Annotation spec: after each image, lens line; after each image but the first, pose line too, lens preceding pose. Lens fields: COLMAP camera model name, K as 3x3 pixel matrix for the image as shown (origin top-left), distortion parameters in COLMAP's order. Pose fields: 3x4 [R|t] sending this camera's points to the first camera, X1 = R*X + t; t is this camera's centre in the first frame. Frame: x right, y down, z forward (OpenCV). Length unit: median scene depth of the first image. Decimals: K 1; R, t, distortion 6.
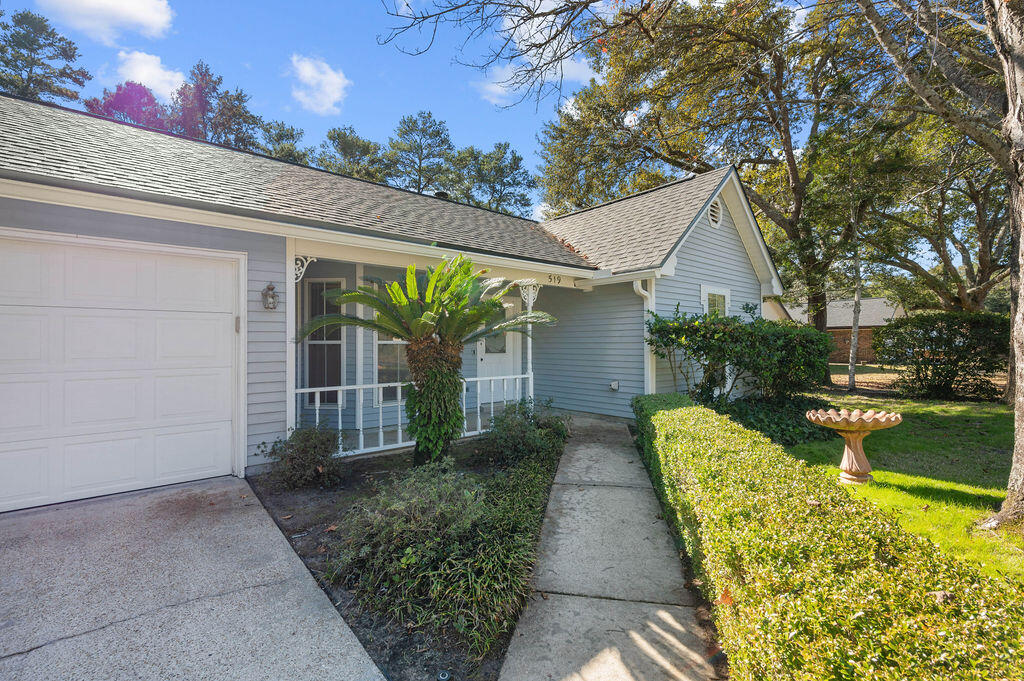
lens RADIAL K [[461.5, 0, 516.9], [0, 461.5, 349.9], [0, 0, 1]] dist [-0.000457, -0.000152]
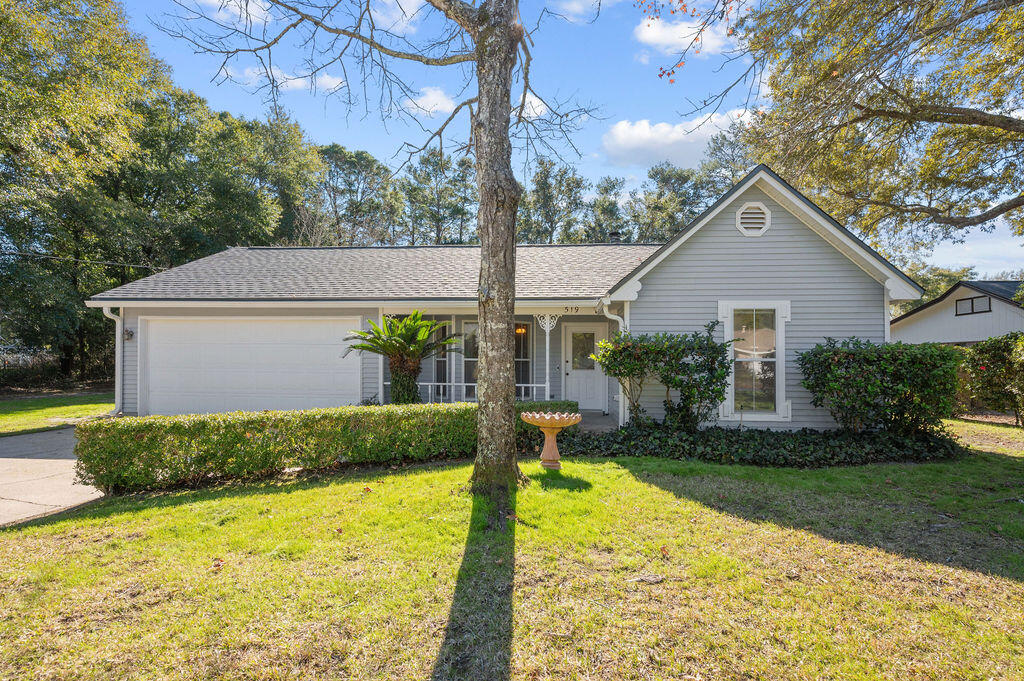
lens RADIAL K [[461.5, 0, 516.9], [0, 461.5, 349.9], [0, 0, 1]] dist [-0.000457, -0.000152]
pose [[0.699287, -0.010374, -0.714766, 0.225864], [-0.016519, 0.999393, -0.030667, -0.000310], [0.714650, 0.033252, 0.698691, 0.006589]]
